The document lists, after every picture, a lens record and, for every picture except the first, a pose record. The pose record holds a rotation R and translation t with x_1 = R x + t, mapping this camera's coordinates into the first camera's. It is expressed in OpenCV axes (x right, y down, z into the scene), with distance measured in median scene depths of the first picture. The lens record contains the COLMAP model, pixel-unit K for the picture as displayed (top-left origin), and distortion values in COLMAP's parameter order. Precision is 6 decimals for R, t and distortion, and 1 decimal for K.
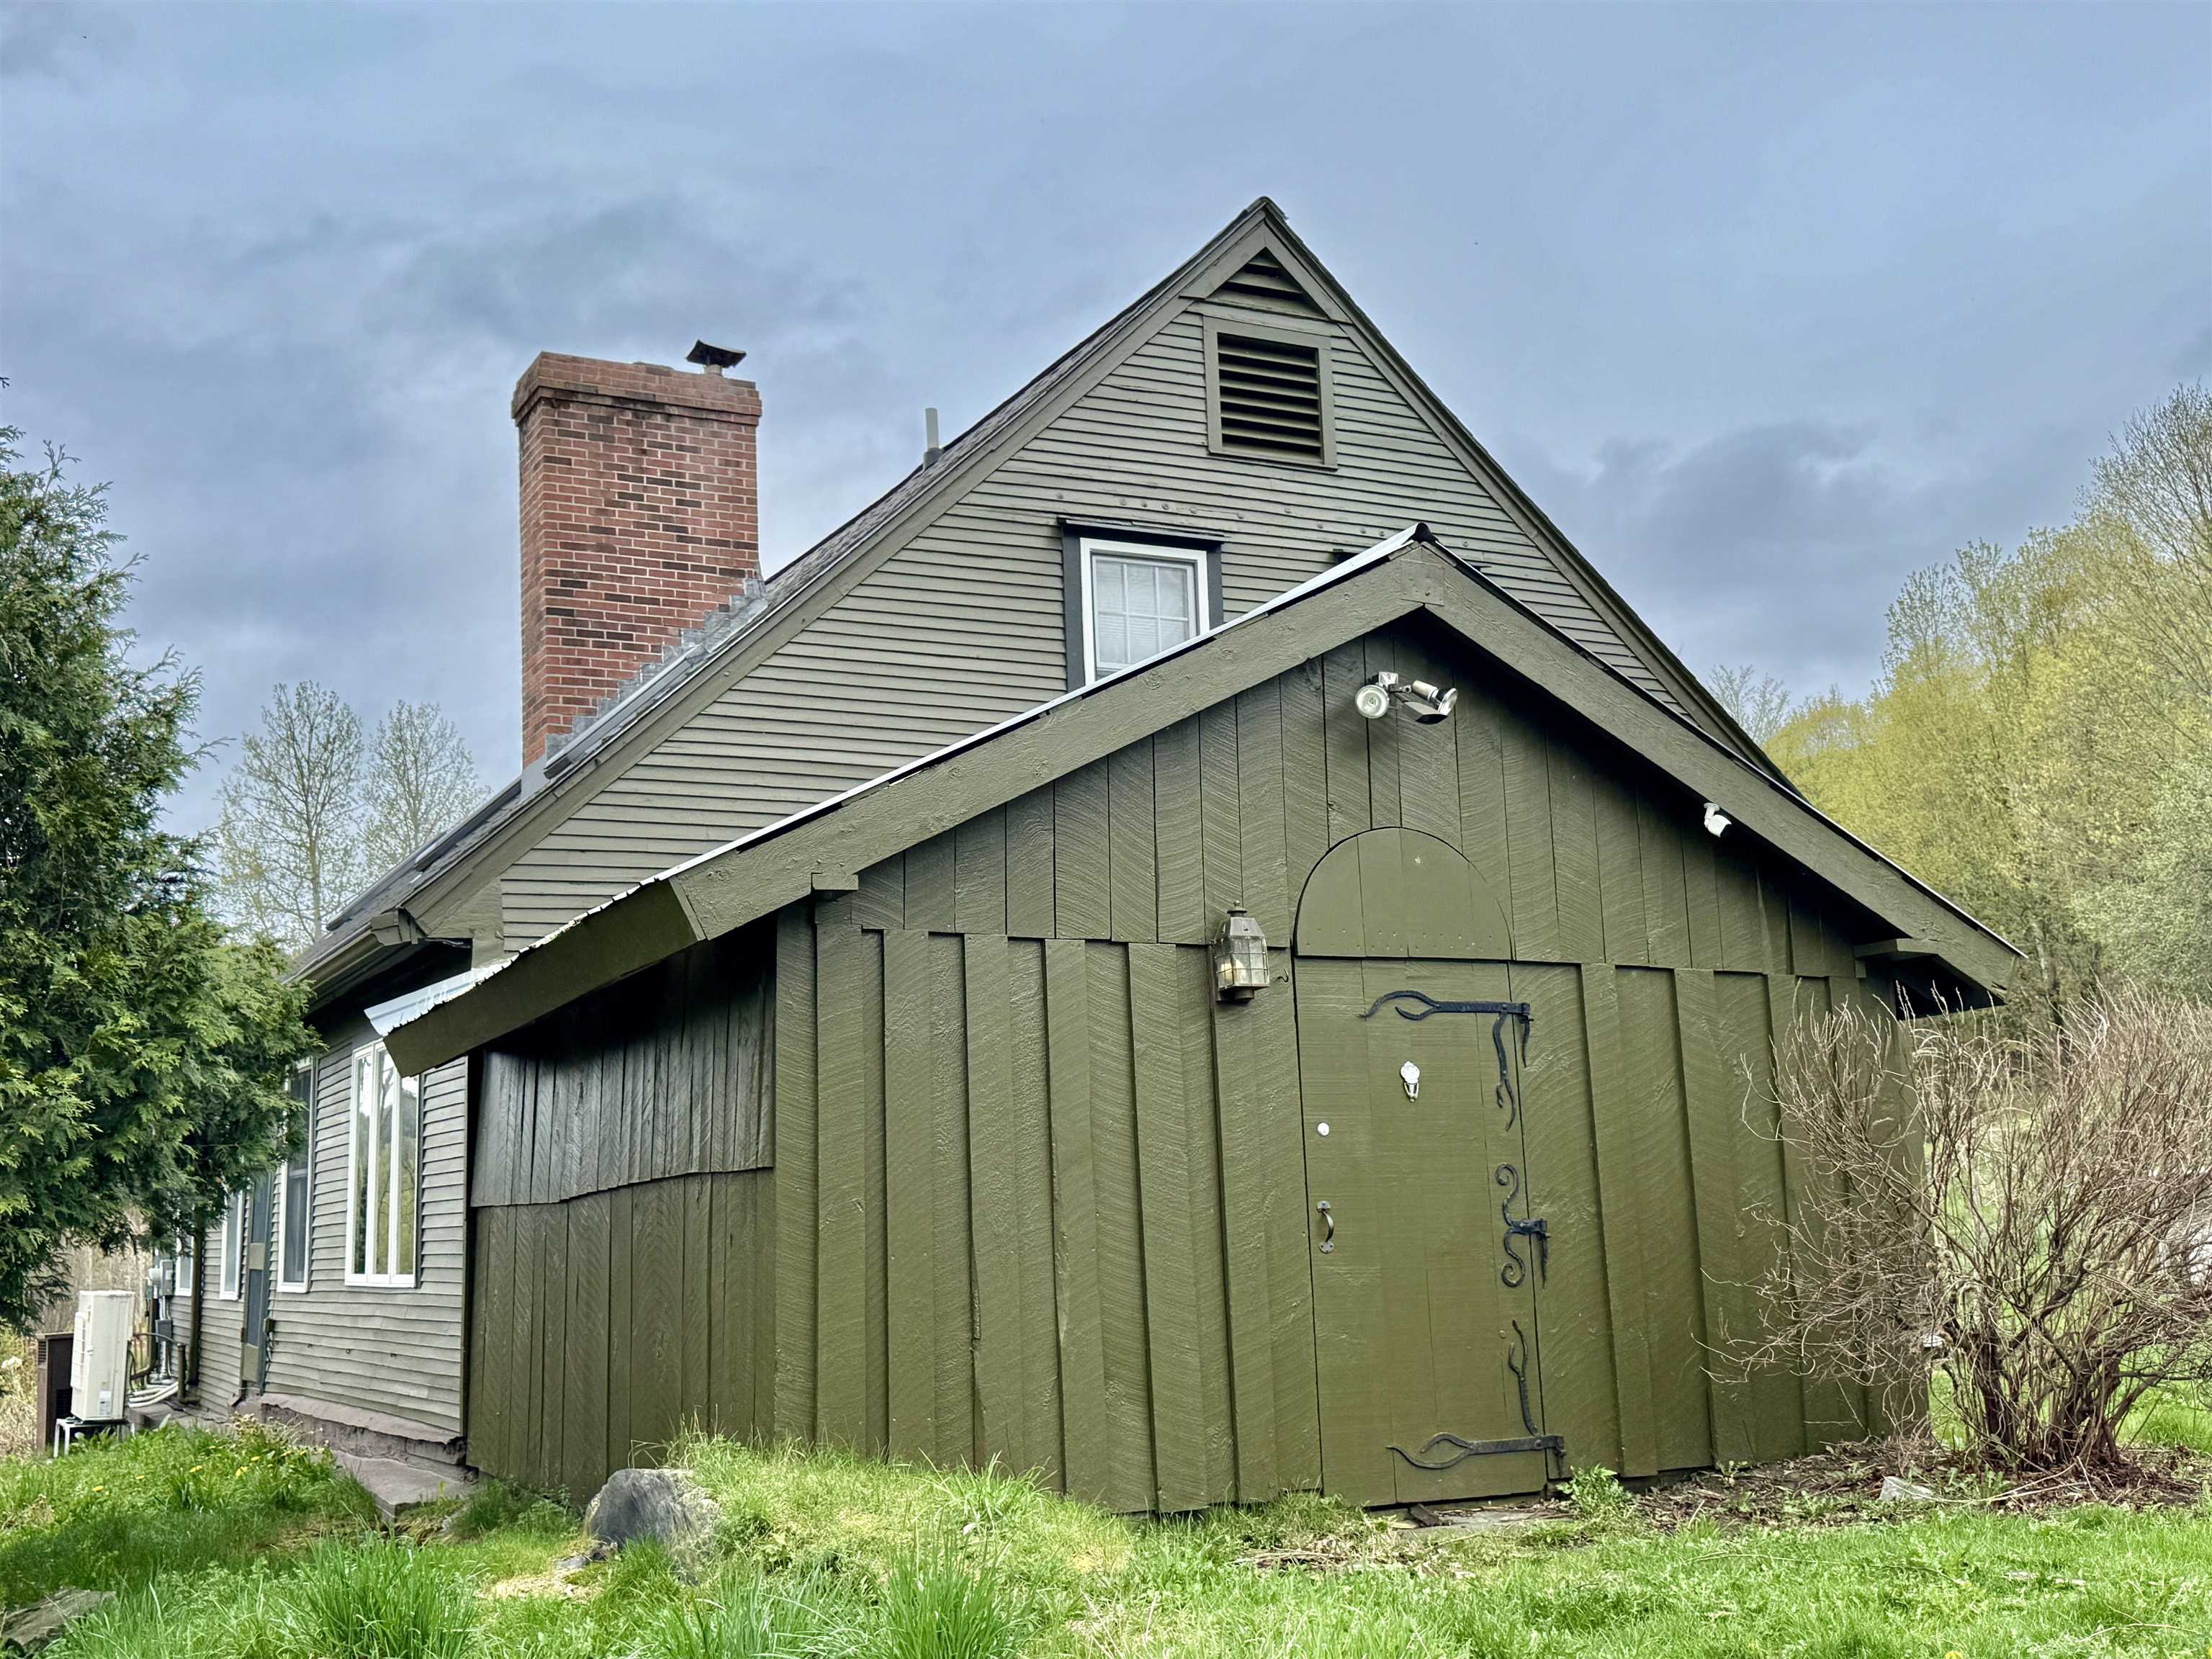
lens RADIAL K [[2390.8, 0, 1106.0], [0, 2390.8, 829.5], [0, 0, 1]] dist [0.269525, 0.001170]
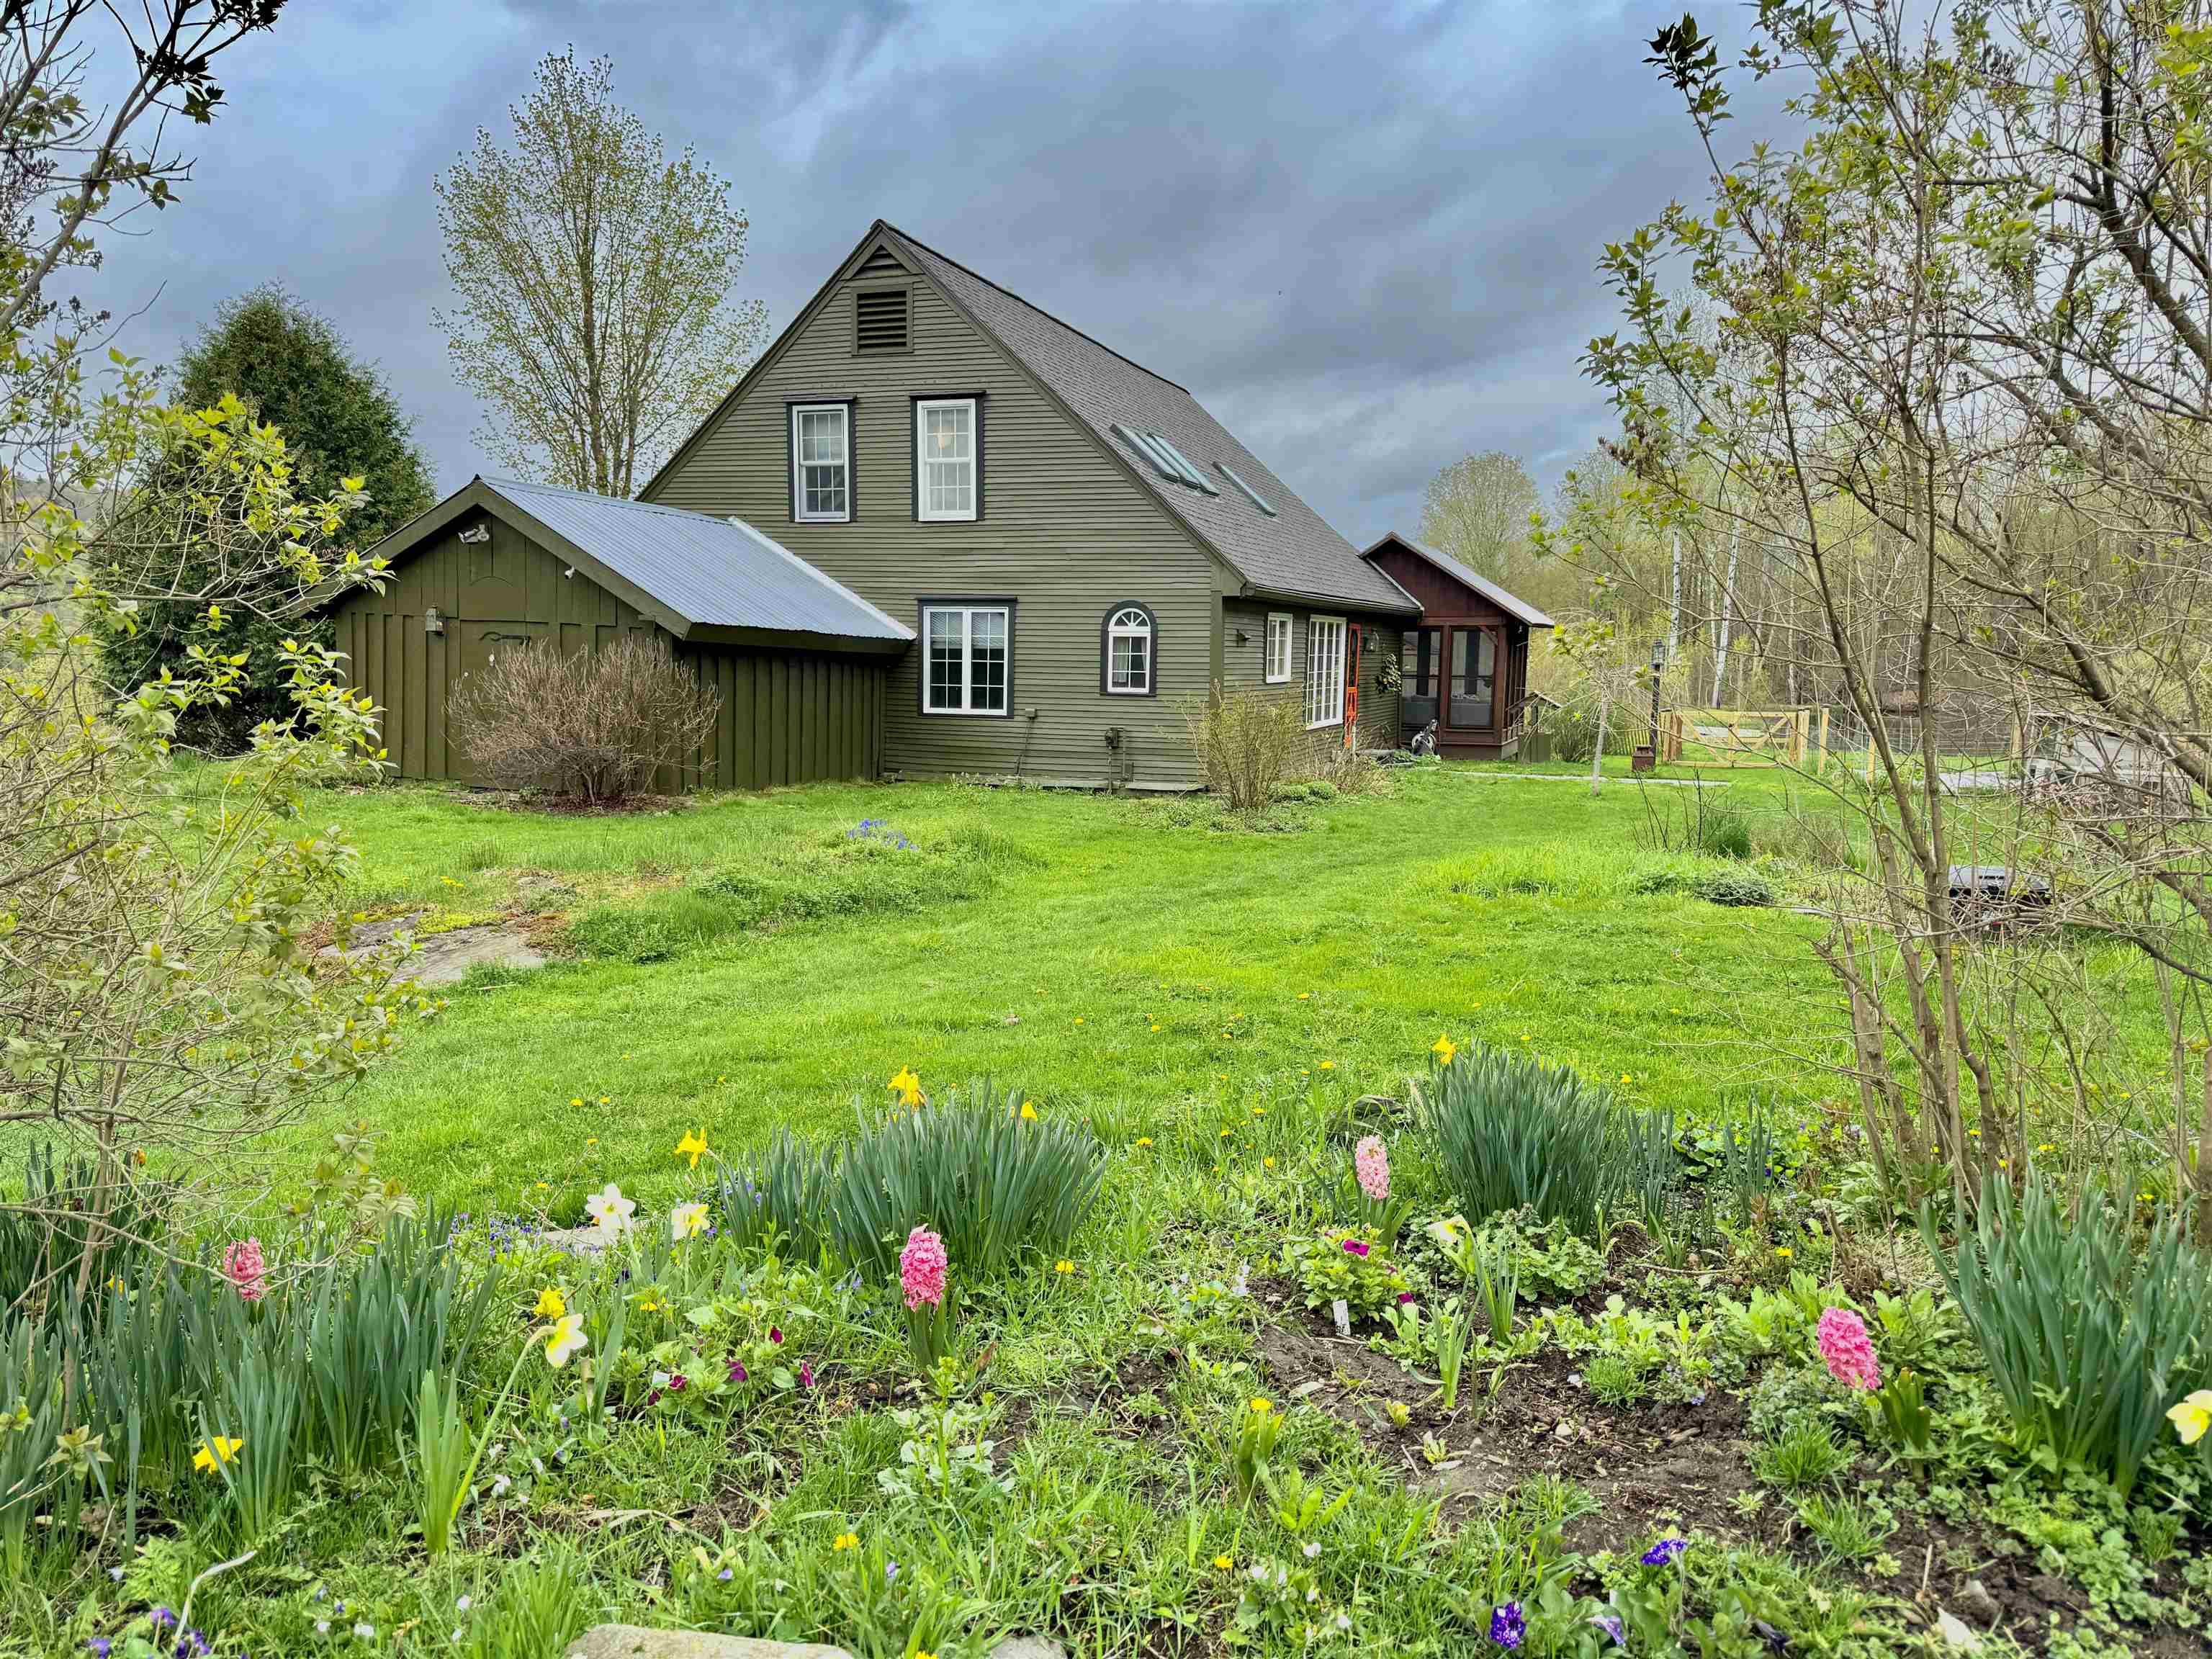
lens RADIAL K [[1552.8, 0, 1106.0], [0, 1552.8, 829.5], [0, 0, 1]] dist [0.145663, -0.240056]
pose [[0.667763, 0.121758, -0.734348, 1.255337], [0.079325, 0.969274, 0.232842, -0.053338], [0.740135, -0.213735, 0.637587, 0.173478]]
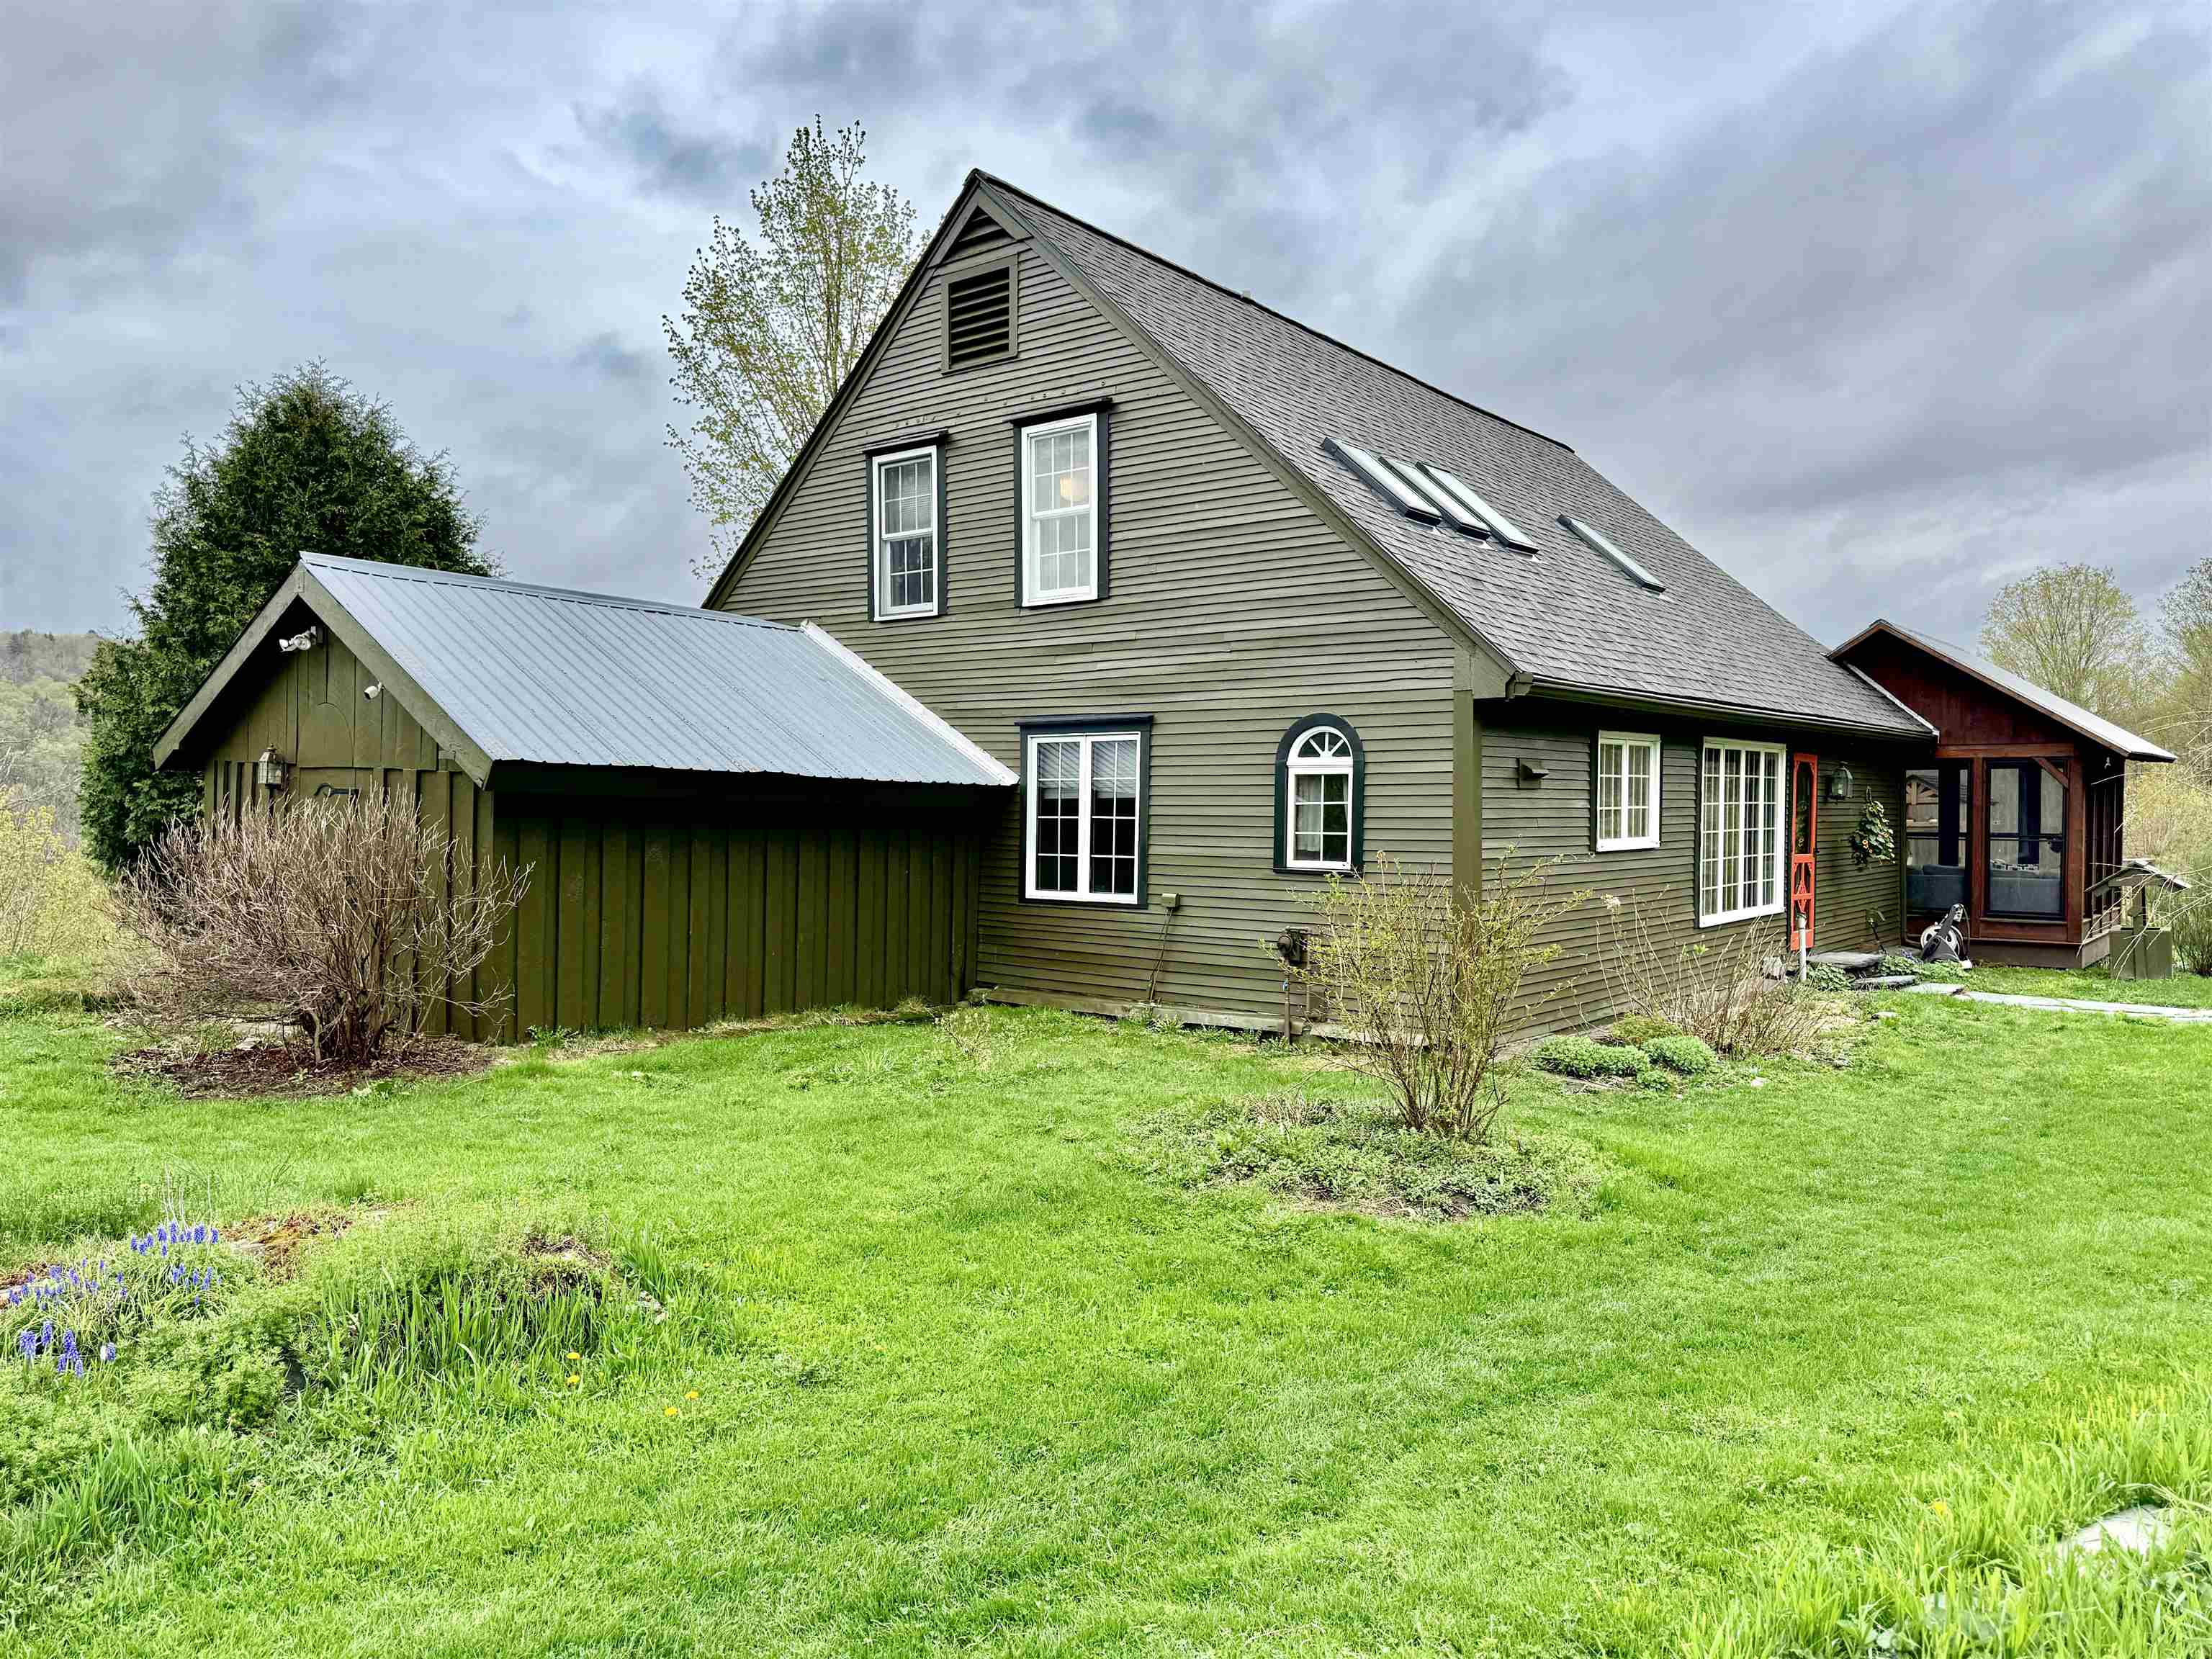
lens RADIAL K [[1552.8, 0, 1106.0], [0, 1552.8, 829.5], [0, 0, 1]] dist [0.145663, -0.240056]
pose [[0.403712, 0.044801, -0.913789, 0.948022], [0.122846, 0.987101, 0.102668, 0.030956], [0.906601, -0.153703, 0.393001, 0.656337]]
